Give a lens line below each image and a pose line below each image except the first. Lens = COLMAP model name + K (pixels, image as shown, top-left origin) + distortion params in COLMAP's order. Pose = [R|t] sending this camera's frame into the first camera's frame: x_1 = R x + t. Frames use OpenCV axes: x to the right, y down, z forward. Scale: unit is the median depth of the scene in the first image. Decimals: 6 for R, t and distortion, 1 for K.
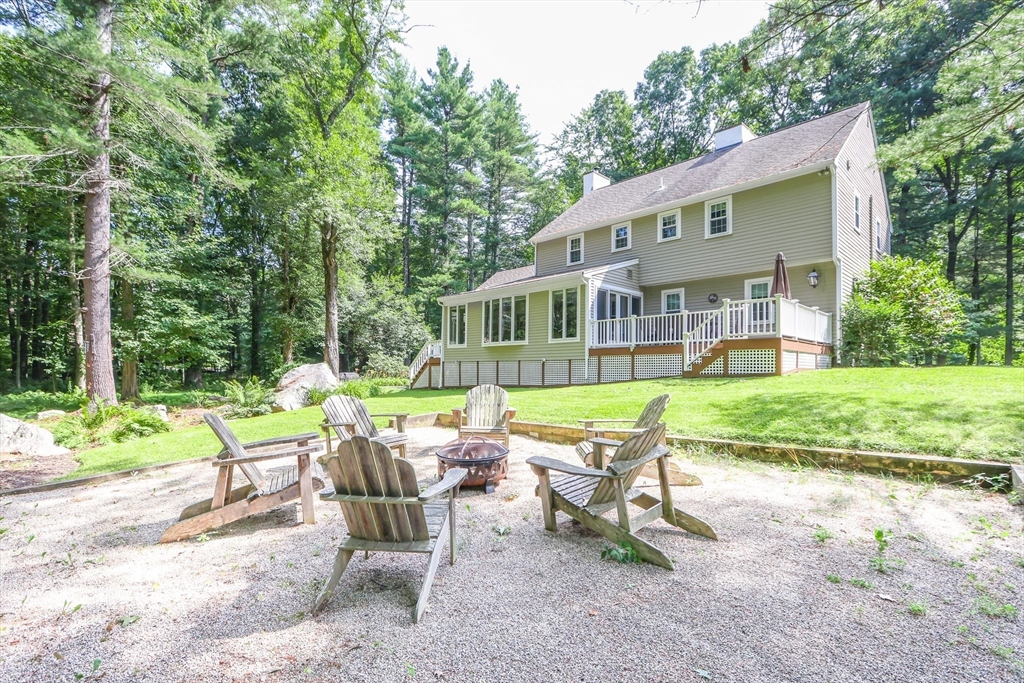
lens RADIAL K [[483.0, 0, 486.6], [0, 483.0, 368.7], [0, 0, 1]] dist [-0.014377, 0.000787]
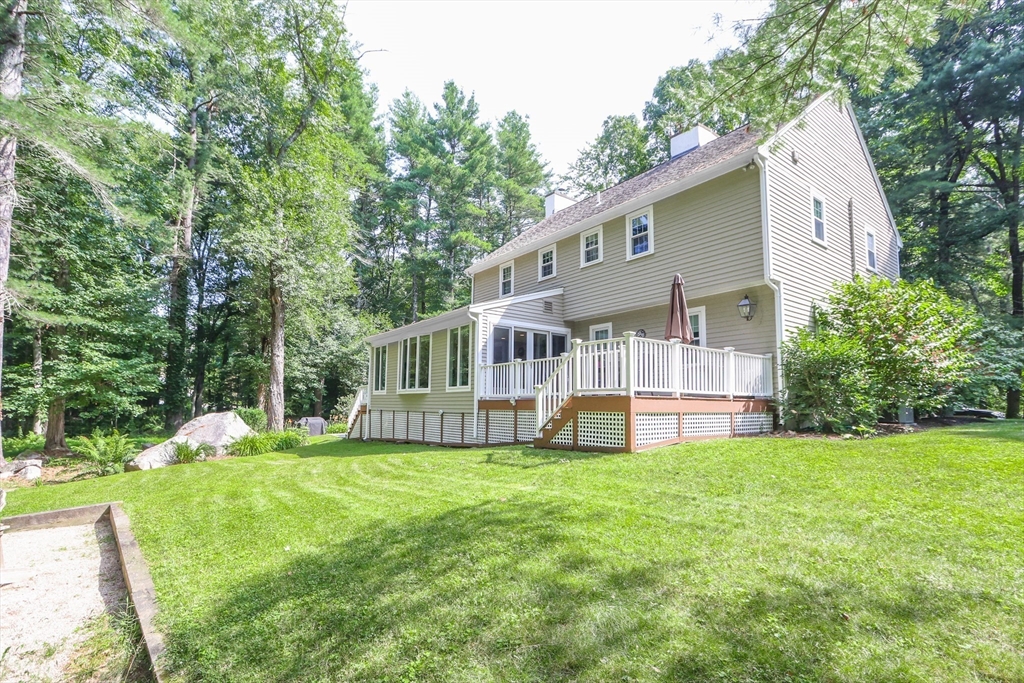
lens RADIAL K [[483.0, 0, 505.1], [0, 483.0, 372.2], [0, 0, 1]] dist [-0.014377, 0.000787]
pose [[0.994578, -0.006275, -0.103803, 0.308577], [-0.000337, 0.997978, -0.063562, -0.033436], [0.103992, 0.063252, 0.992565, 0.184275]]
